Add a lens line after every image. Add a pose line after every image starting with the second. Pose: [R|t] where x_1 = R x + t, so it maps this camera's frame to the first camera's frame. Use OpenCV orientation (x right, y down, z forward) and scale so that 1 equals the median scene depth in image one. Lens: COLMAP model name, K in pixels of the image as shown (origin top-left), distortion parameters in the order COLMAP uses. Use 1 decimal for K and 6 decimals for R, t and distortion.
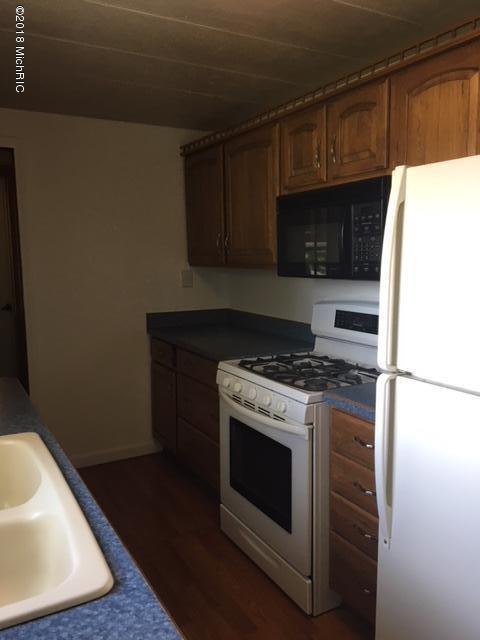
lens RADIAL K [[536.0, 0, 240.4], [0, 536.0, 320.0], [0, 0, 1]] dist [0.018640, -0.027064]
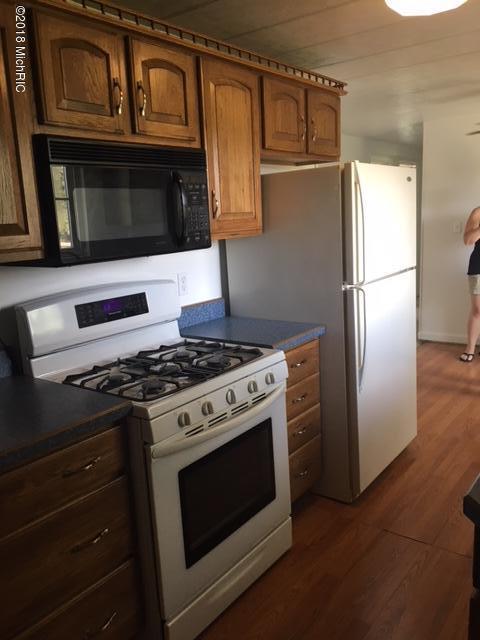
lens RADIAL K [[536.0, 0, 240.0], [0, 536.0, 319.3], [0, 0, 1]] dist [0.018640, -0.027064]
pose [[-0.408257, -0.148025, 0.900786, -0.696986], [0.162646, 0.959182, 0.231336, -0.161159], [-0.898261, 0.240954, -0.367517, 1.267584]]
